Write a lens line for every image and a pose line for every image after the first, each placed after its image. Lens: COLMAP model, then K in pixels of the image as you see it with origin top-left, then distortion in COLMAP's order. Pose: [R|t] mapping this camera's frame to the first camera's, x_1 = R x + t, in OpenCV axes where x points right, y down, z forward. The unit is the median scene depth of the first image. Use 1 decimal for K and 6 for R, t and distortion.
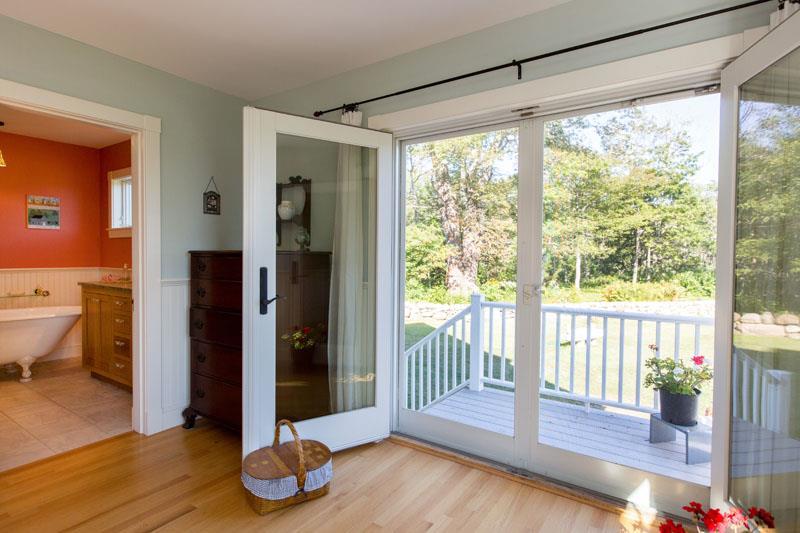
lens RADIAL K [[425.3, 0, 400.9], [0, 425.3, 264.4], [0, 0, 1]] dist [0.000302, 0.000137]
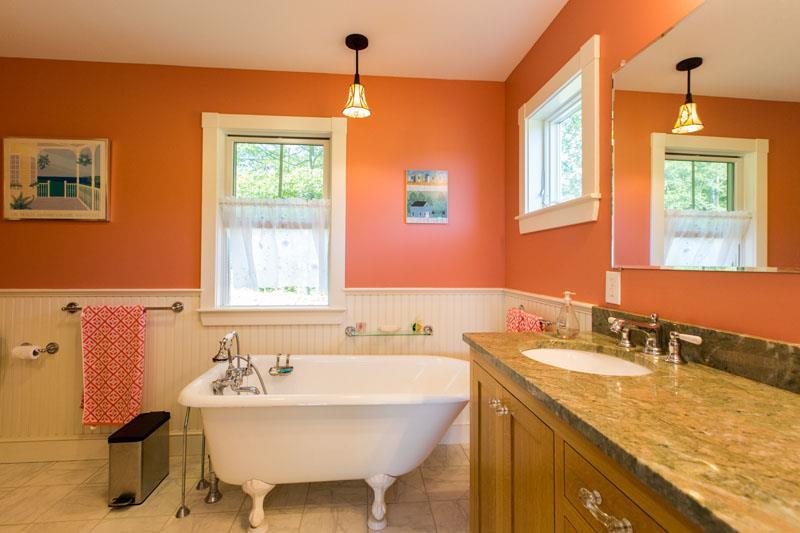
lens RADIAL K [[370.9, 0, 400.9], [0, 370.9, 263.8], [0, 0, 1]] dist [-0.003533, -0.000120]
pose [[0.644107, -0.008268, -0.764890, -0.464840], [-0.015867, 0.999582, -0.024167, -0.013005], [0.764771, 0.027703, 0.643707, 0.640420]]
